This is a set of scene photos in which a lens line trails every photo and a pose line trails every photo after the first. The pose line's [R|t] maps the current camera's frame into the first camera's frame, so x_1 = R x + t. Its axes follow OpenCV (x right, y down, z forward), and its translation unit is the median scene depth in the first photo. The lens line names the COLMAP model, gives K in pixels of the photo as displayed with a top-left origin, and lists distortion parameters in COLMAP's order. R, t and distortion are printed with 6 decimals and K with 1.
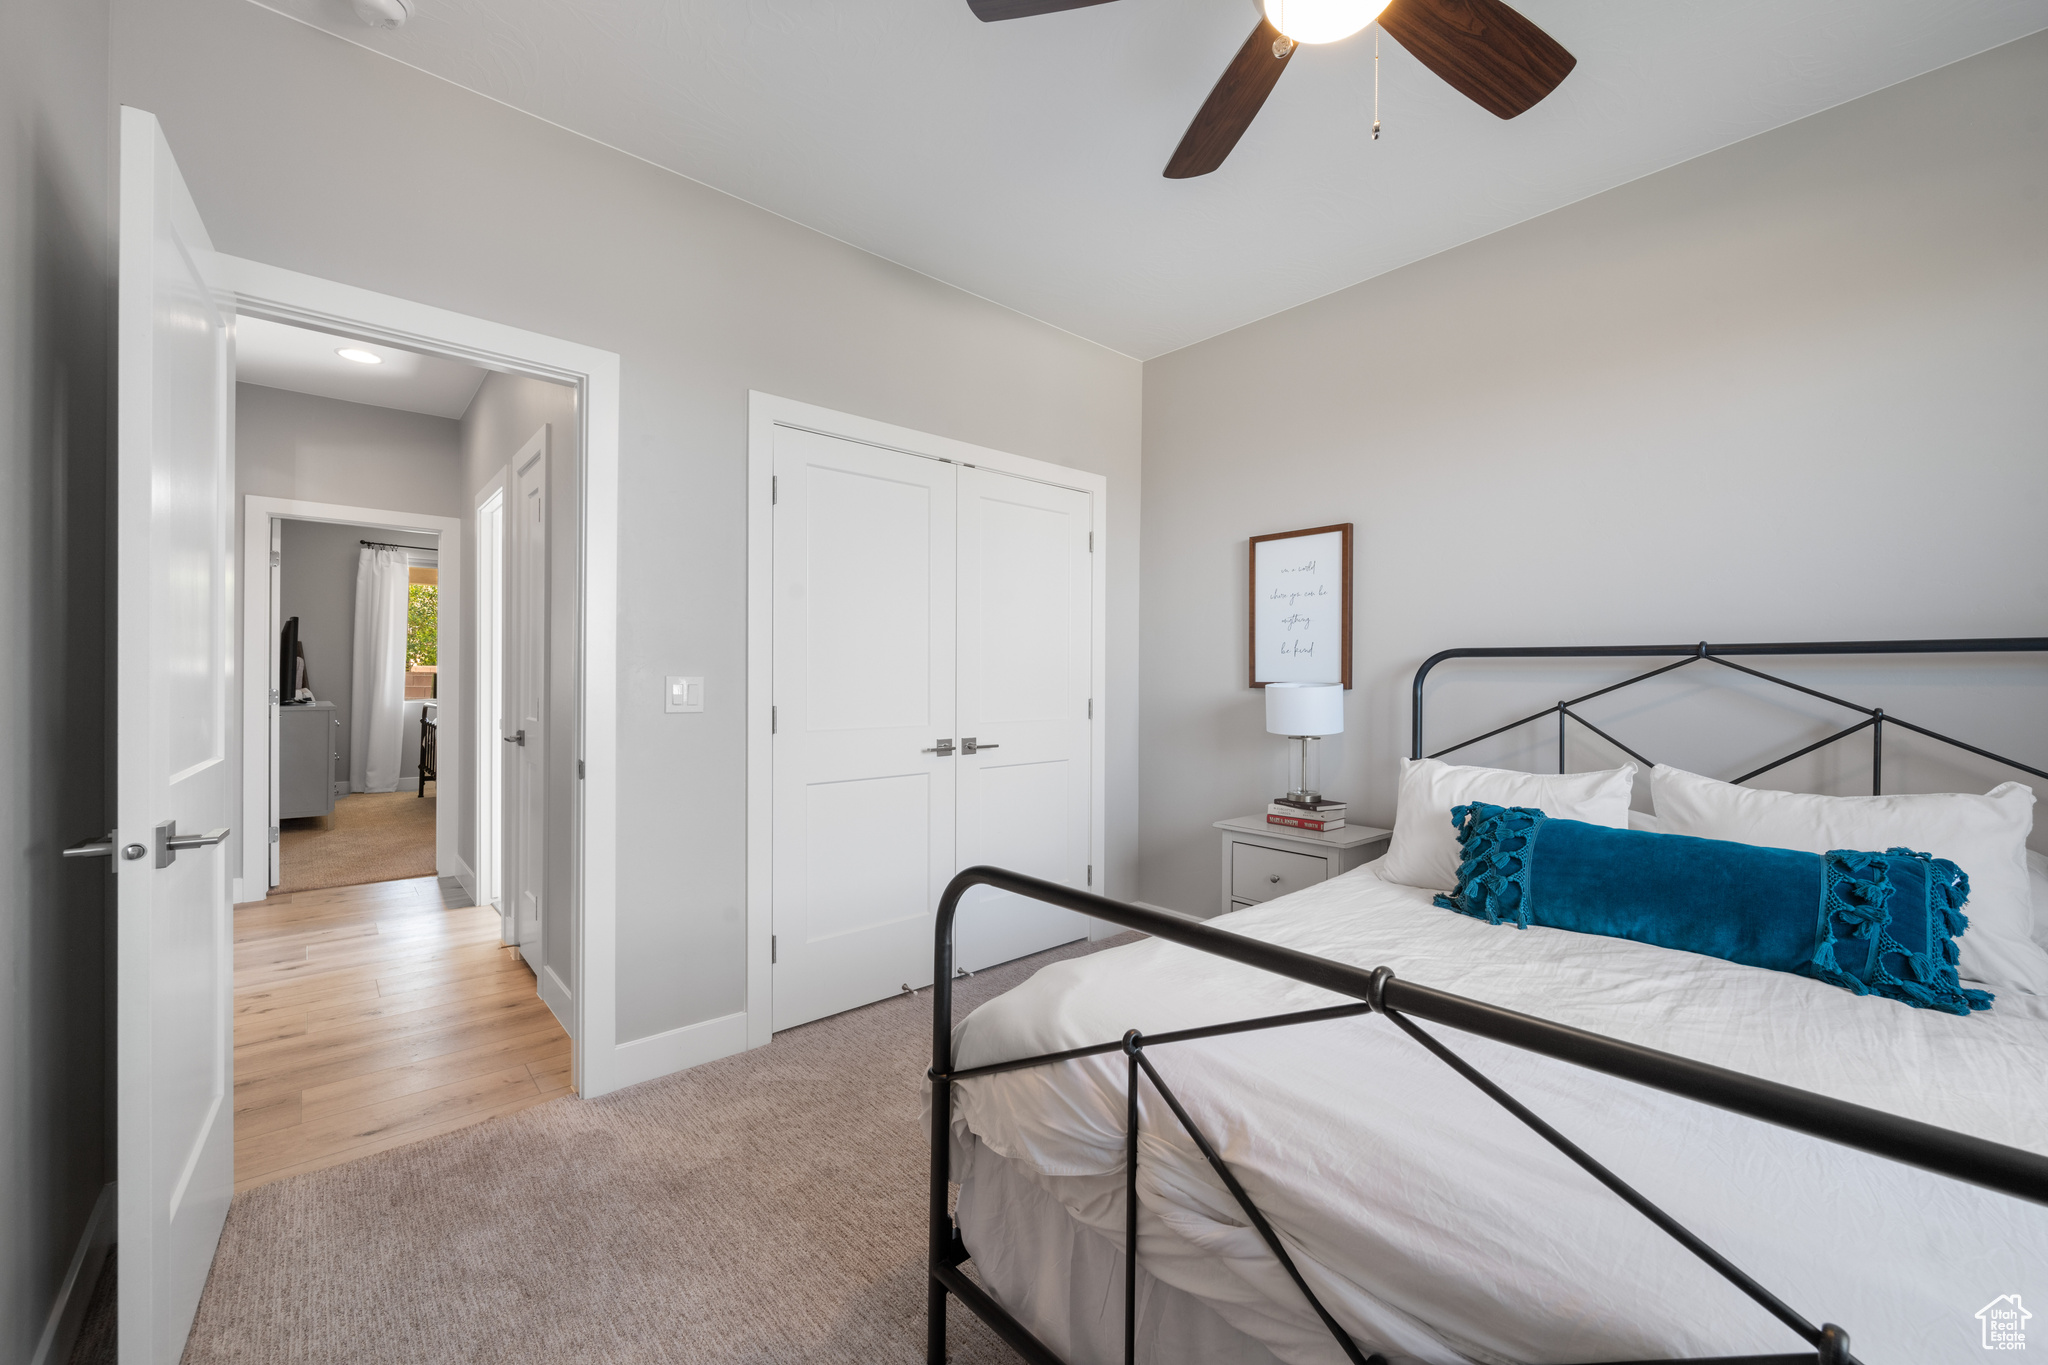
lens RADIAL K [[815.5, 0, 1029.3], [0, 815.5, 677.6], [0, 0, 1]] dist [0.000126, -0.000120]
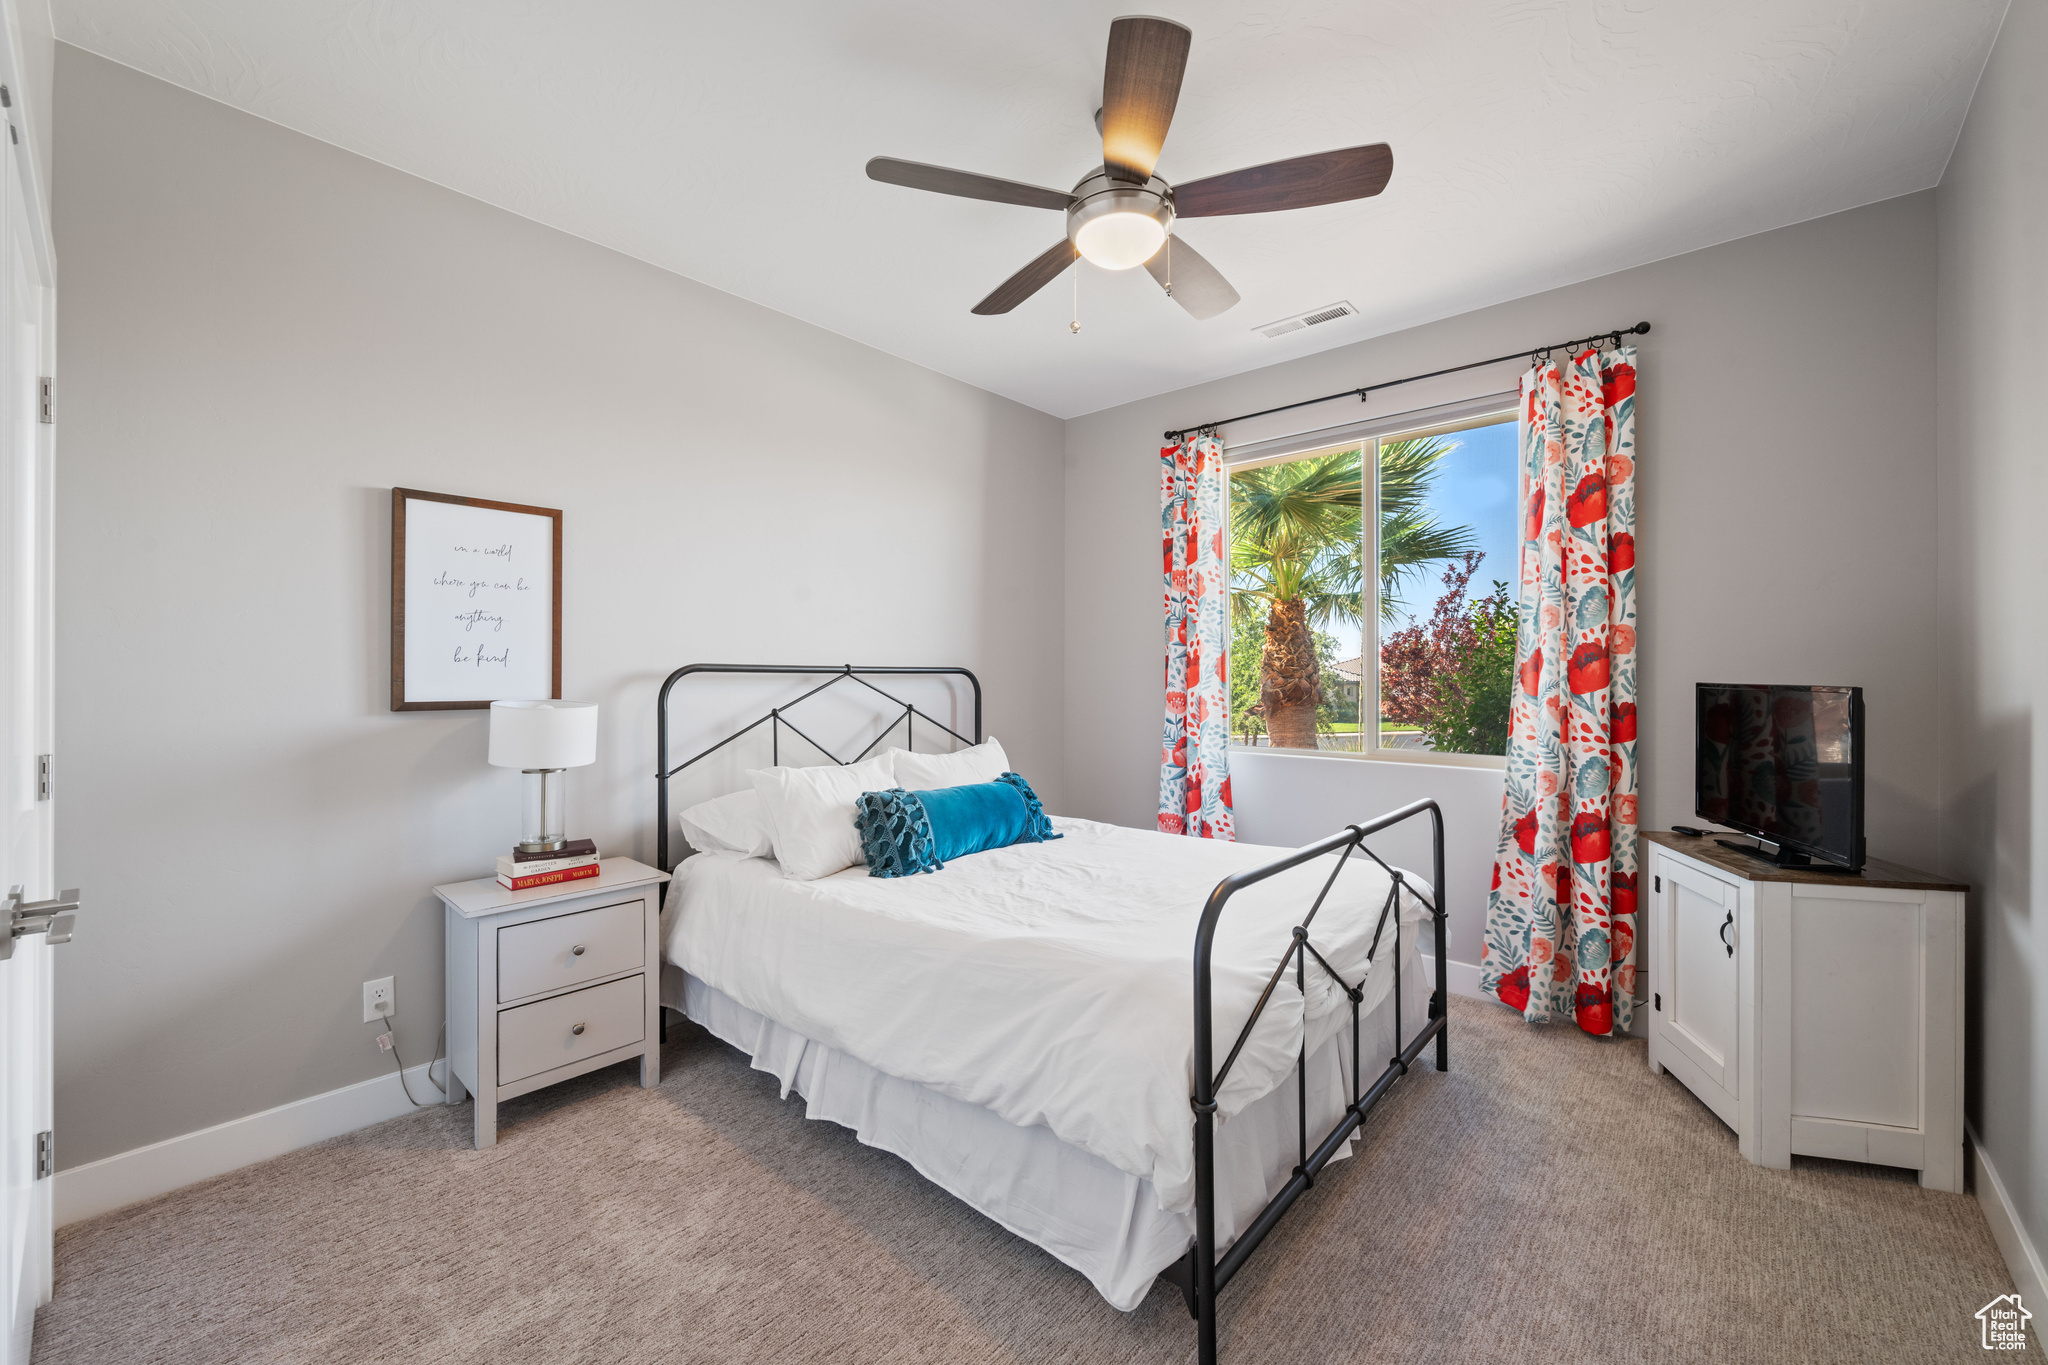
lens RADIAL K [[815.5, 0, 1023.2], [0, 815.5, 677.3], [0, 0, 1]] dist [0.000126, -0.000120]
pose [[-0.098534, -0.007065, 0.995109, -0.507549], [-0.000549, 0.999975, 0.007046, -0.022945], [-0.995134, 0.000148, -0.098536, 0.619879]]
